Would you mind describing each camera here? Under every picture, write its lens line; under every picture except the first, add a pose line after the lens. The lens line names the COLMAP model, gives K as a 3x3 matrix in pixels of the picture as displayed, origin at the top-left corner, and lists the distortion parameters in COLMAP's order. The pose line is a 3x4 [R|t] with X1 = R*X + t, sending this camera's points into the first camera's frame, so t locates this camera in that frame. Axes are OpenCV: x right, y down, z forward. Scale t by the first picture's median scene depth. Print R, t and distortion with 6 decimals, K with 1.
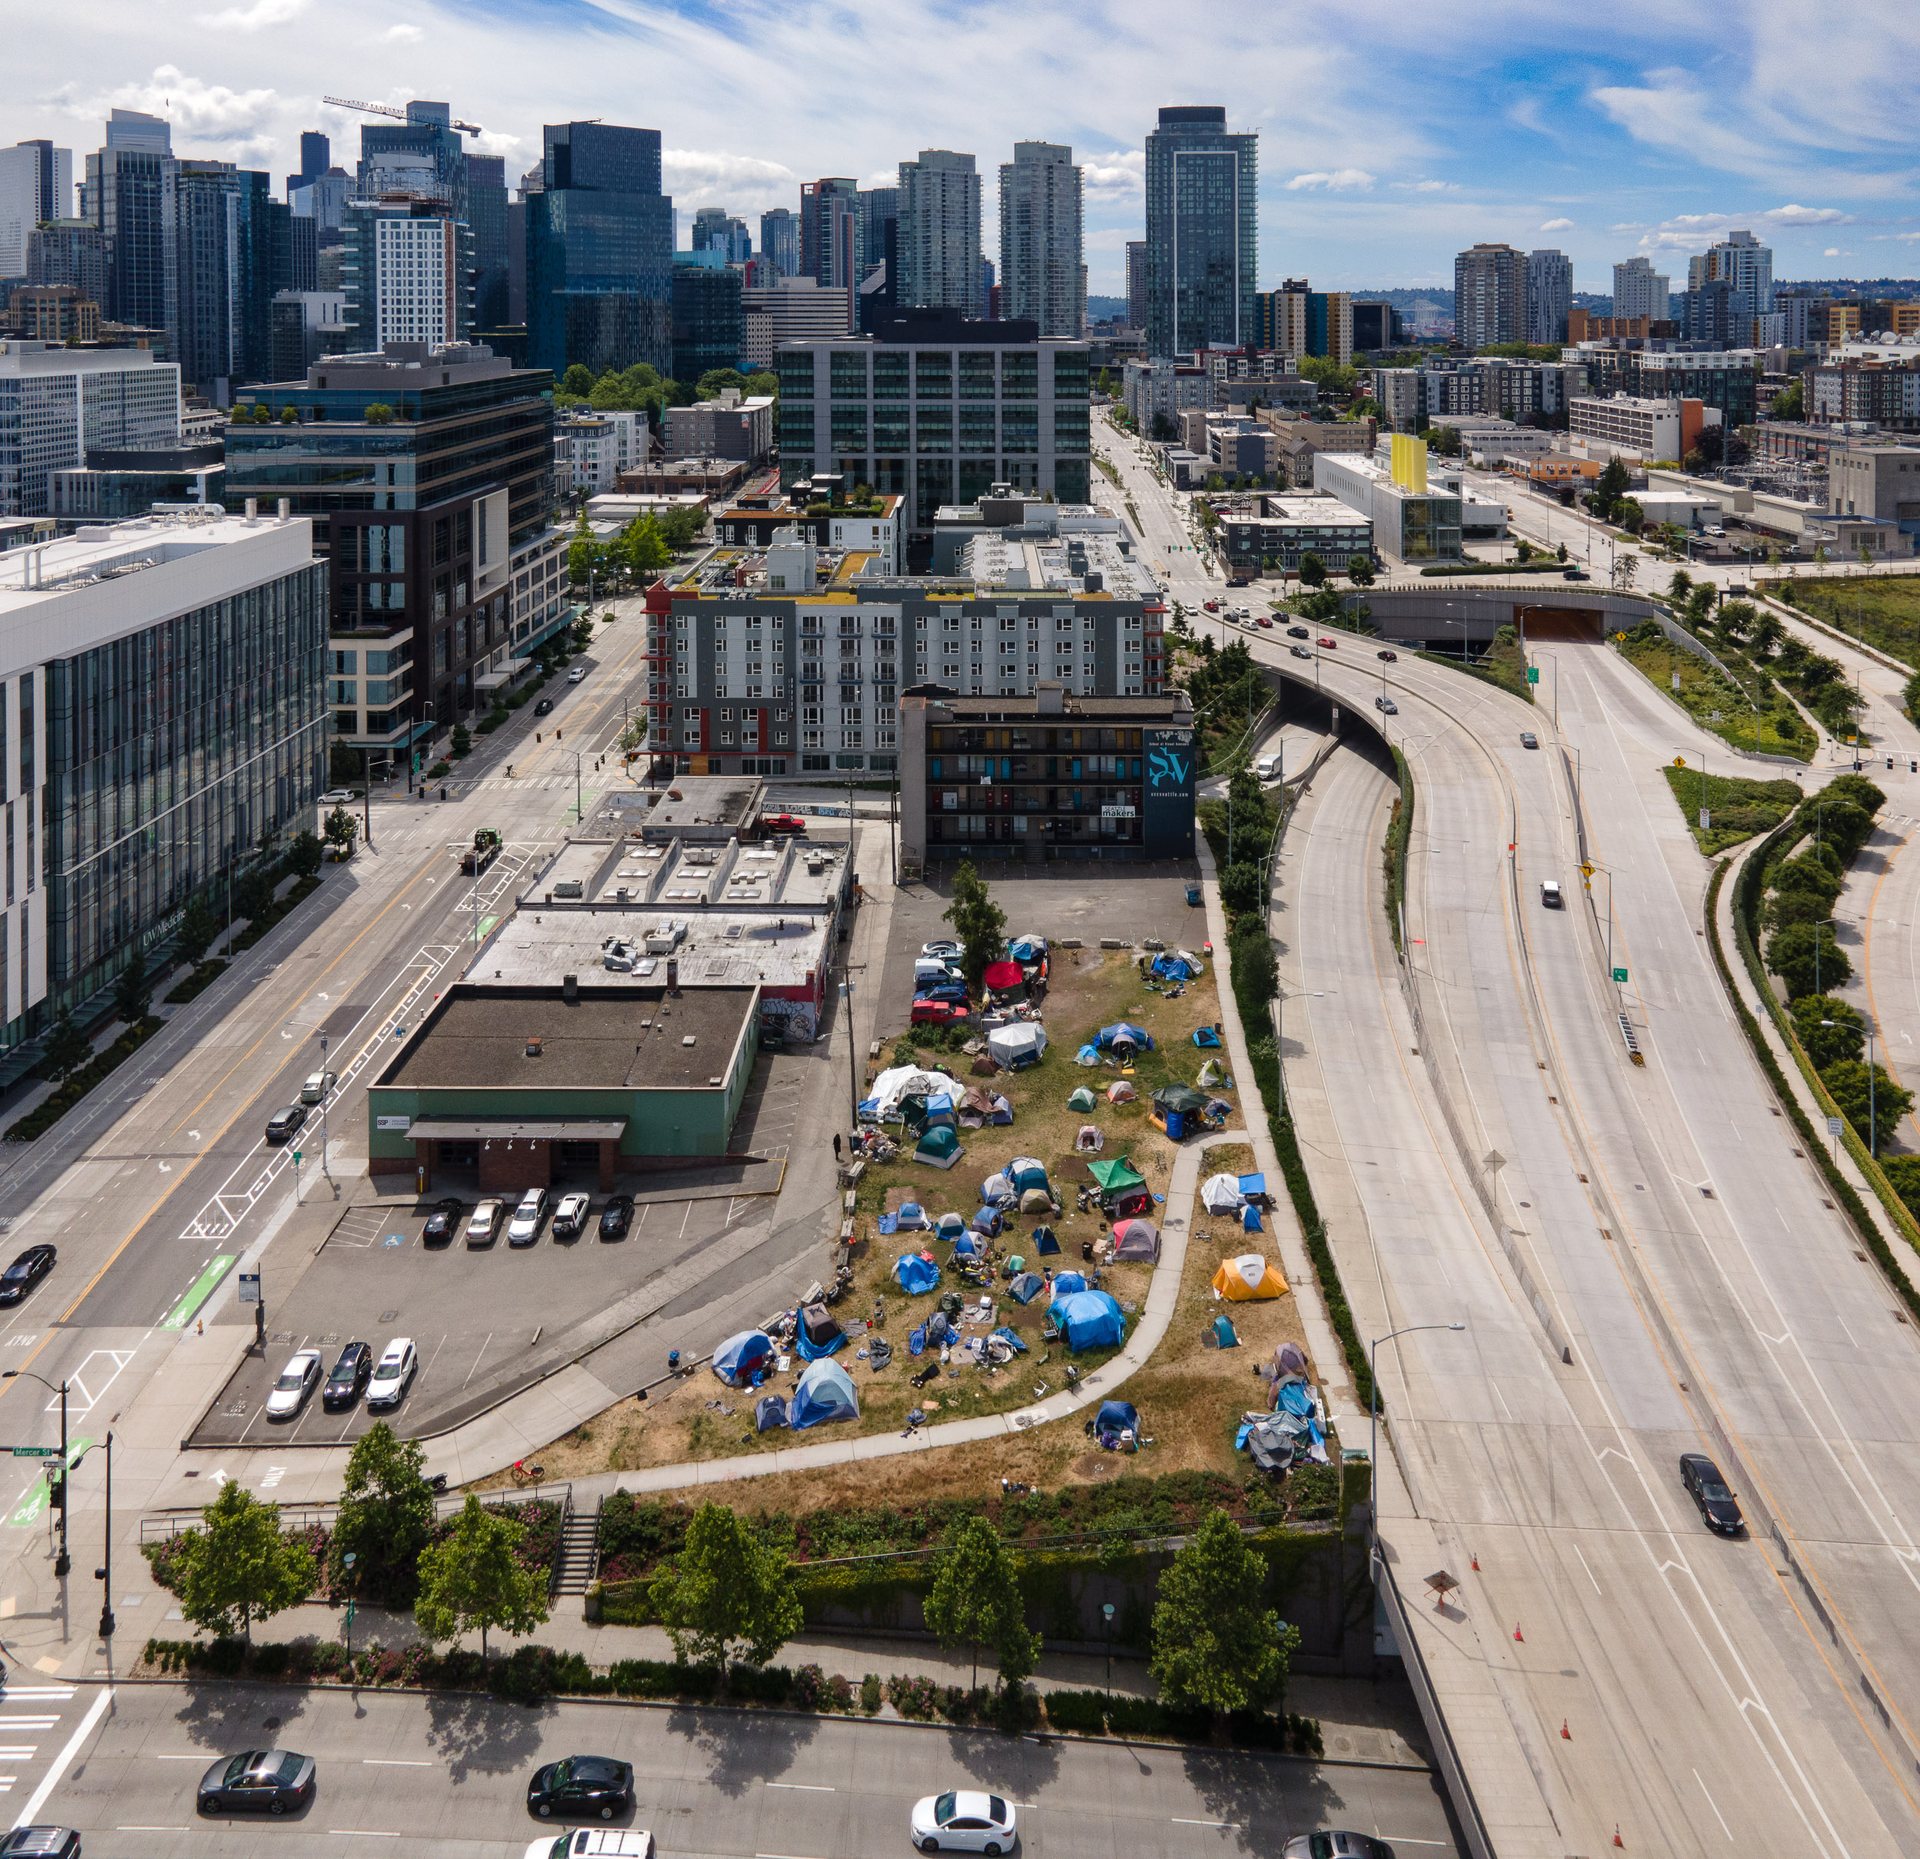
lens RADIAL K [[1391.8, 0, 960.0], [0, 1391.8, 929.5], [0, 0, 1]] dist [0.042865, -0.101049]
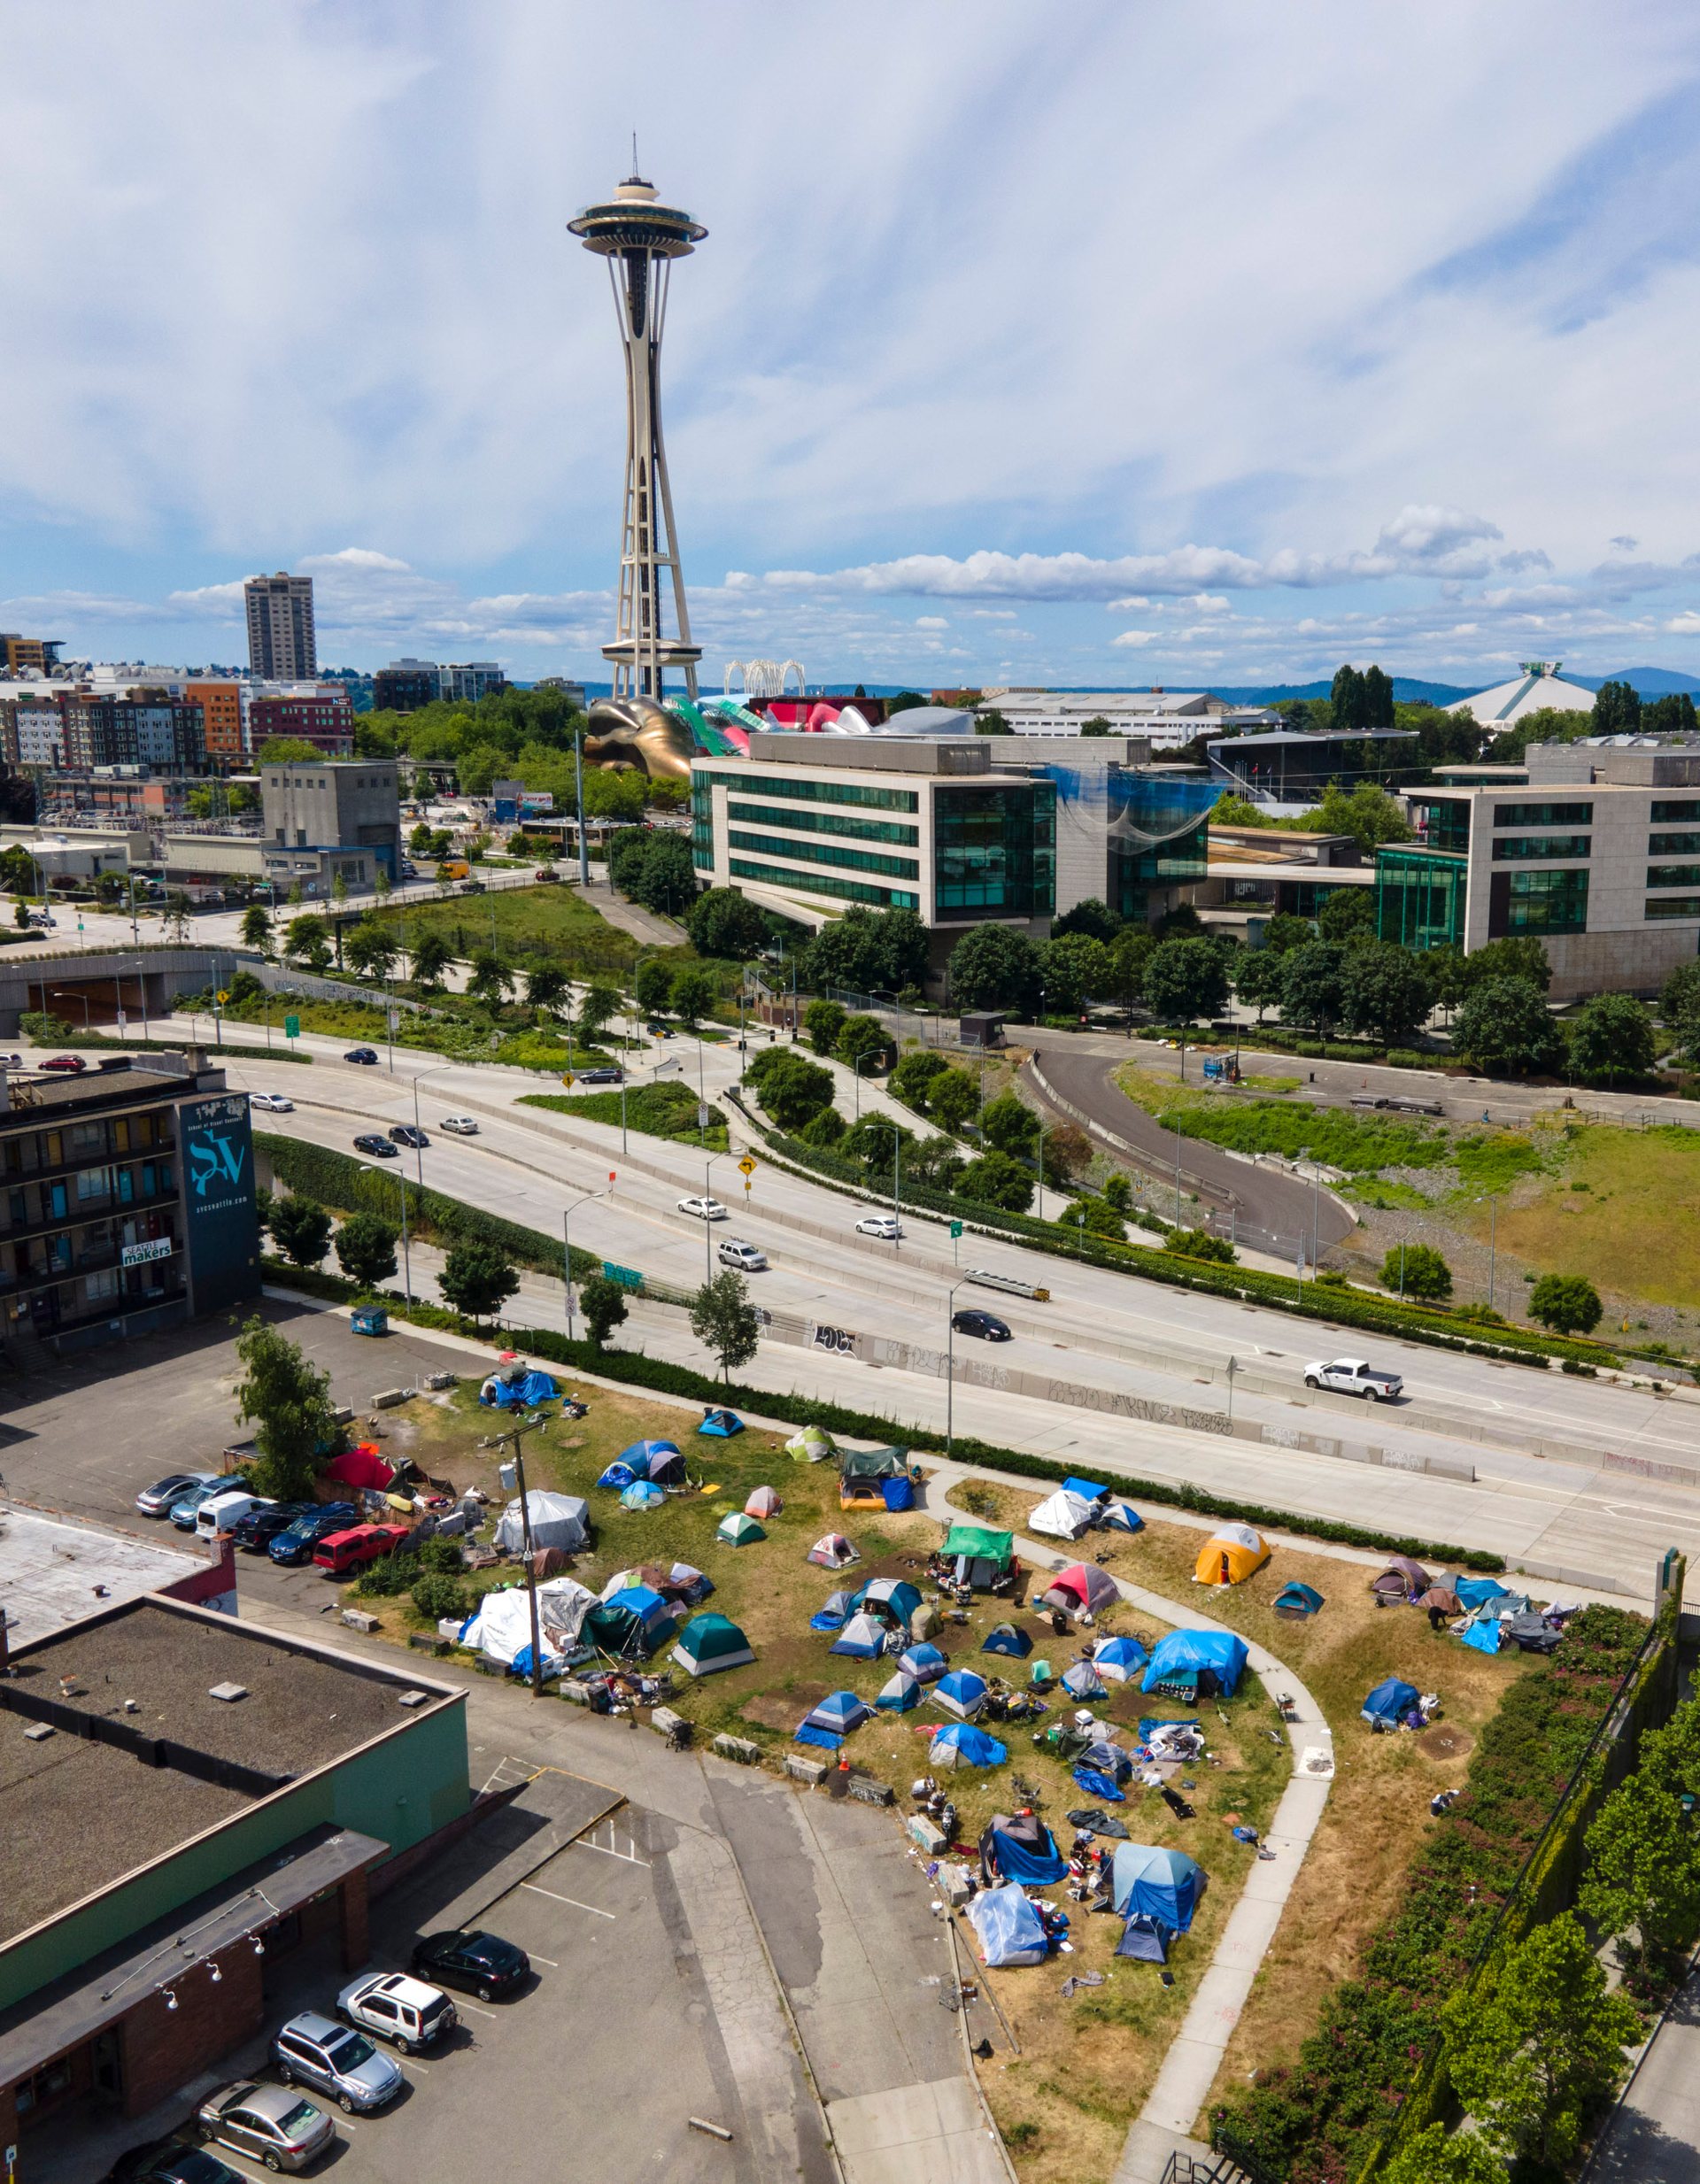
lens RADIAL K [[2137.2, 0, 850.0], [0, 2137.2, 1092.0], [0, 0, 1]] dist [0.065481, 0.000479]
pose [[0.518007, -0.138150, 0.844146, -0.806602], [0.325622, 0.944416, -0.045257, -0.013764], [-0.790973, 0.298316, 0.534199, 0.382710]]
